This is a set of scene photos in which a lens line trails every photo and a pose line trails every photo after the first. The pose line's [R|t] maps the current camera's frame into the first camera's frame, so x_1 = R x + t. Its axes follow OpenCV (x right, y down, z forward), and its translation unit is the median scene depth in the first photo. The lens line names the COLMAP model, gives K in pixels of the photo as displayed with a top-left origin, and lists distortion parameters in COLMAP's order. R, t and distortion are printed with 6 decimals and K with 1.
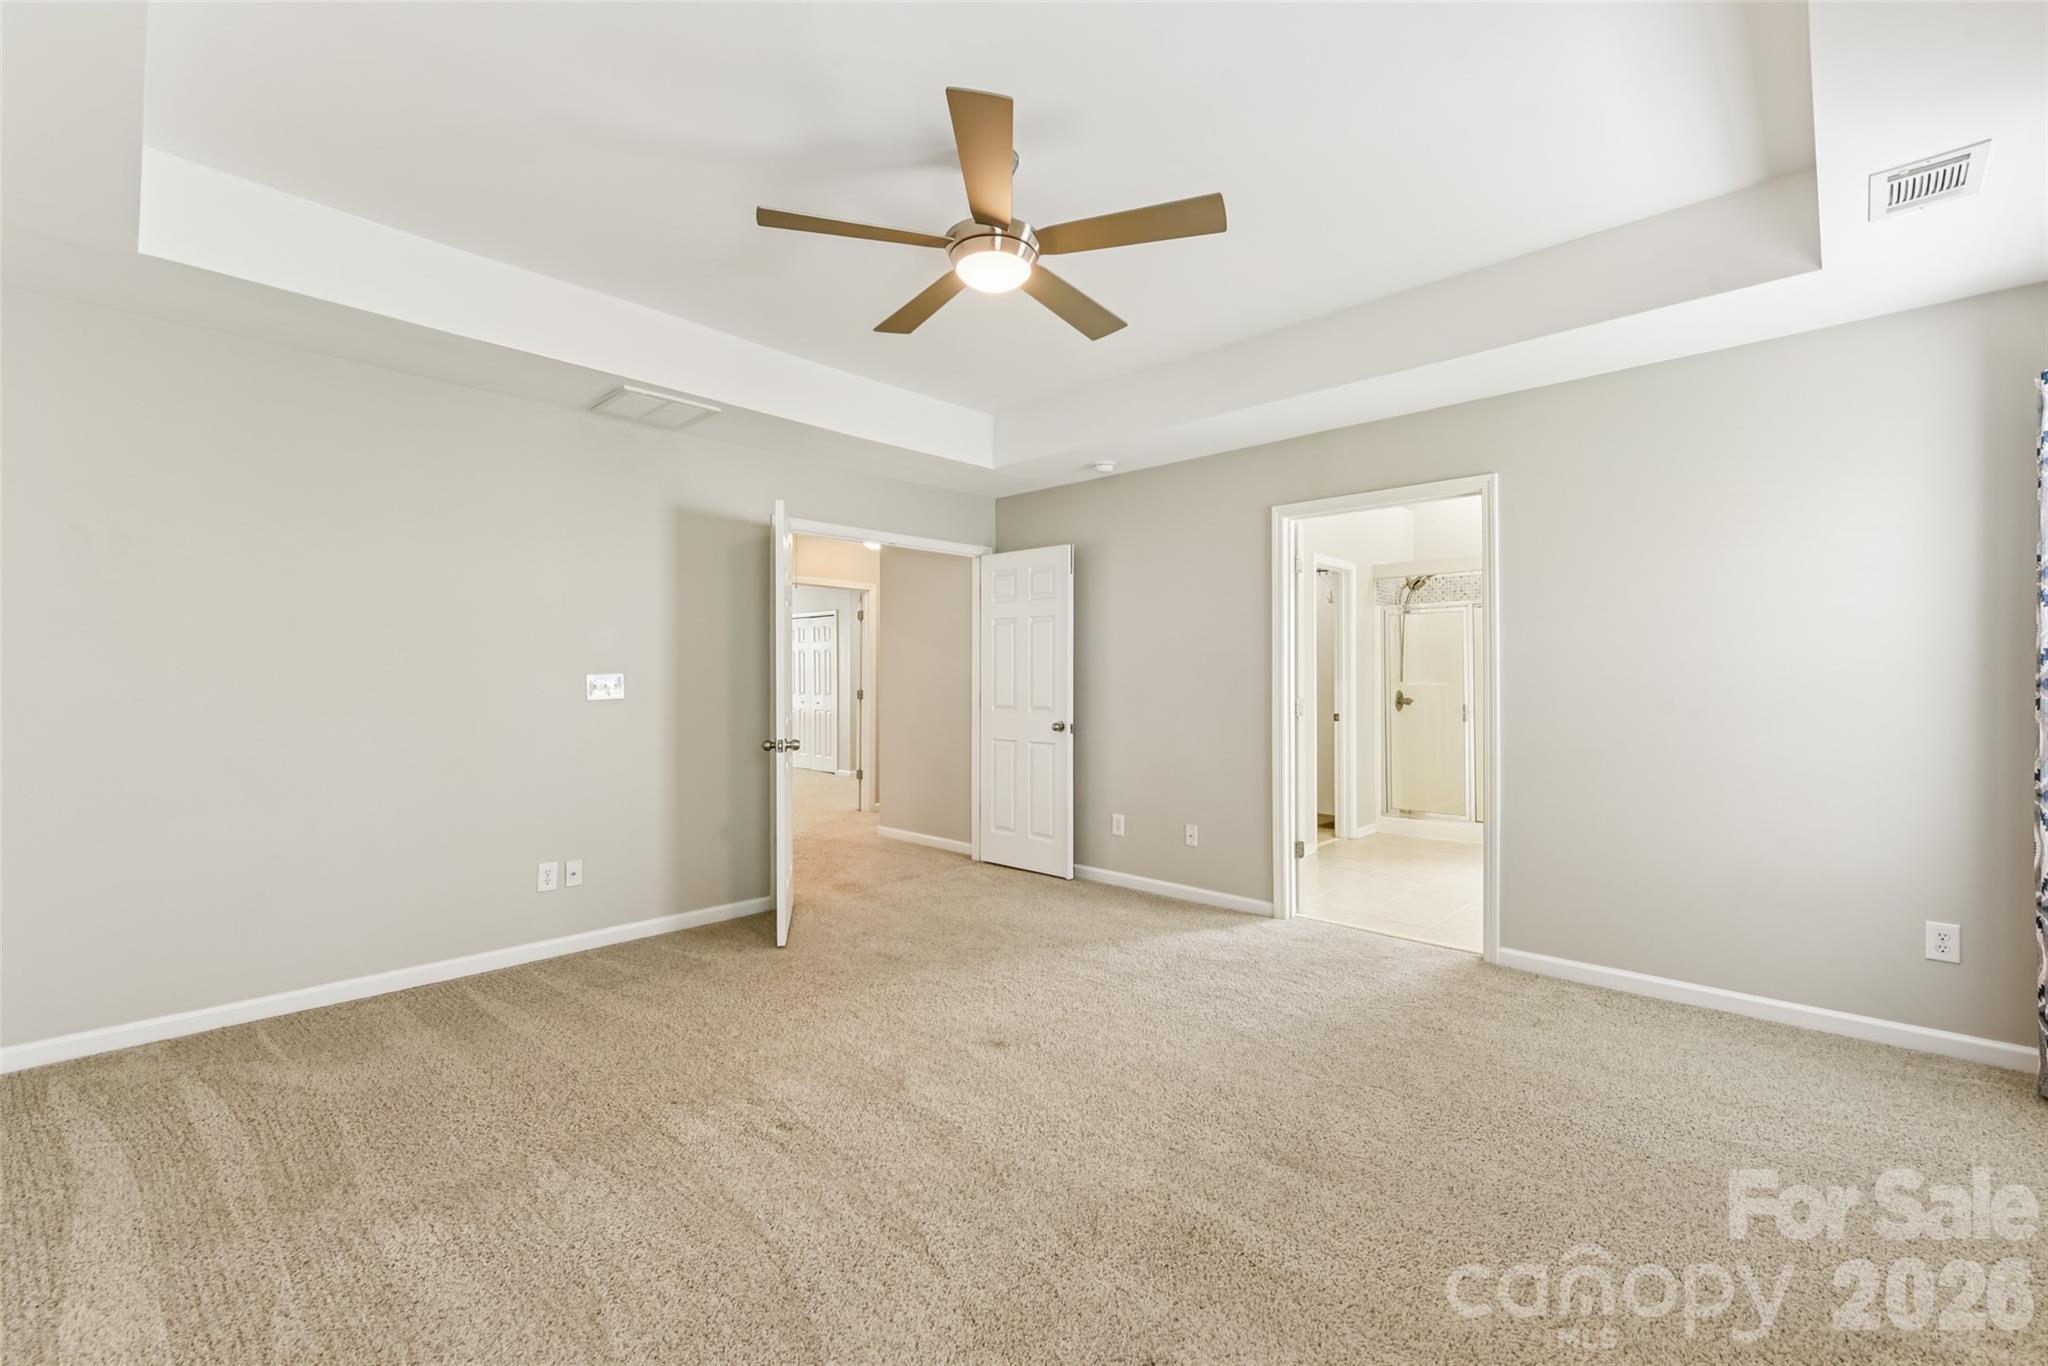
lens RADIAL K [[859.3, 0, 1019.9], [0, 859.3, 697.3], [0, 0, 1]] dist [-0.000483, -0.000094]
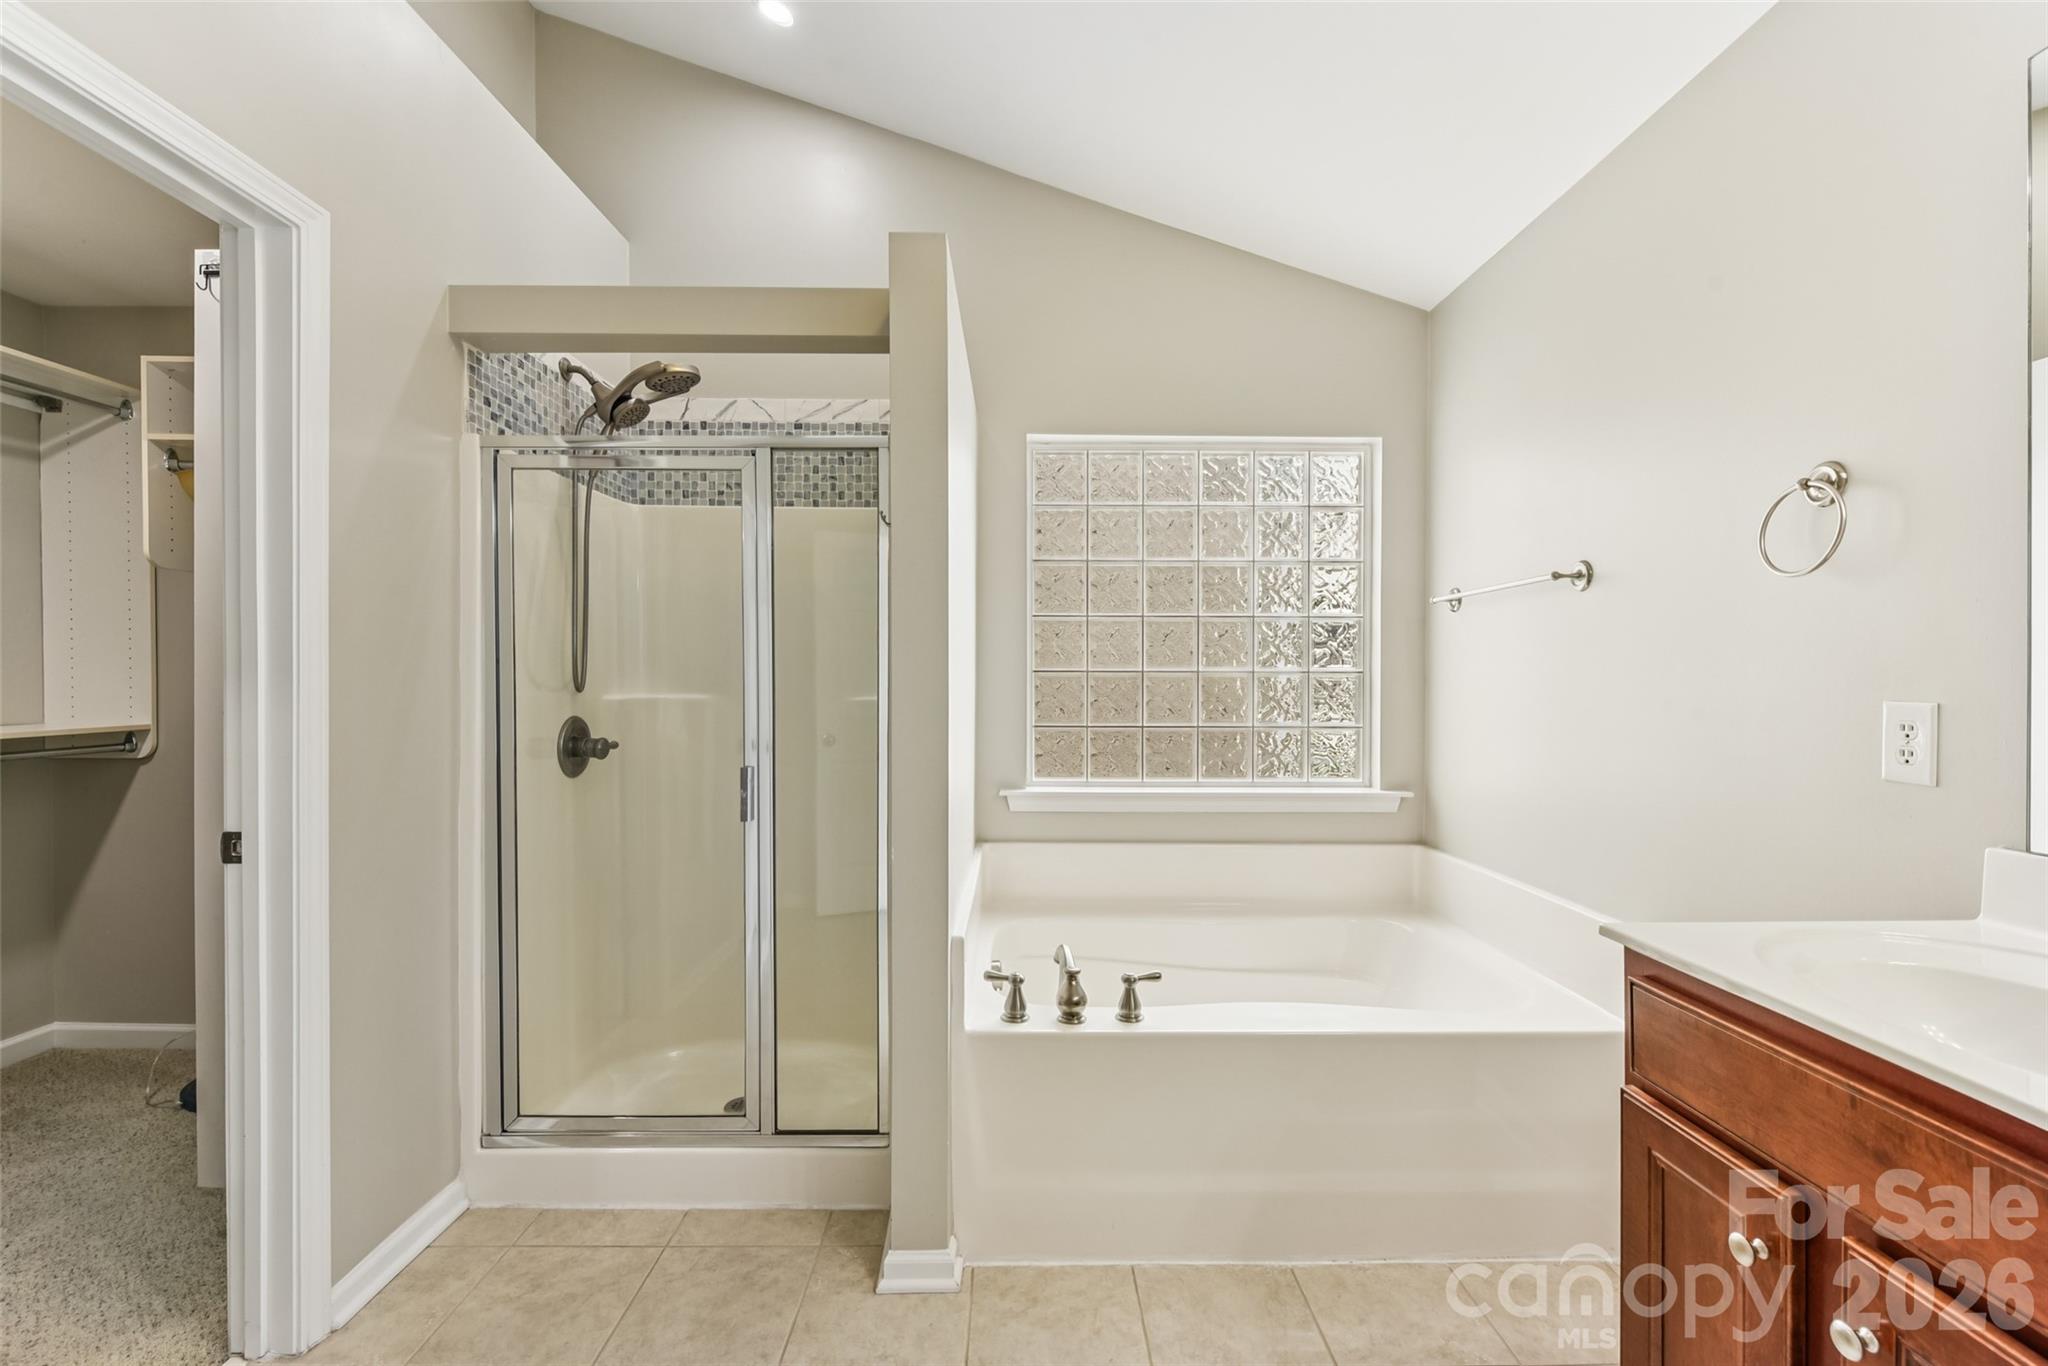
lens RADIAL K [[859.3, 0, 1019.9], [0, 859.3, 697.3], [0, 0, 1]] dist [-0.000483, -0.000094]
pose [[0.726851, 0.008012, 0.686749, 0.342542], [-0.001321, 0.999946, -0.010268, -0.012585], [-0.686794, 0.006557, 0.726823, 0.642428]]
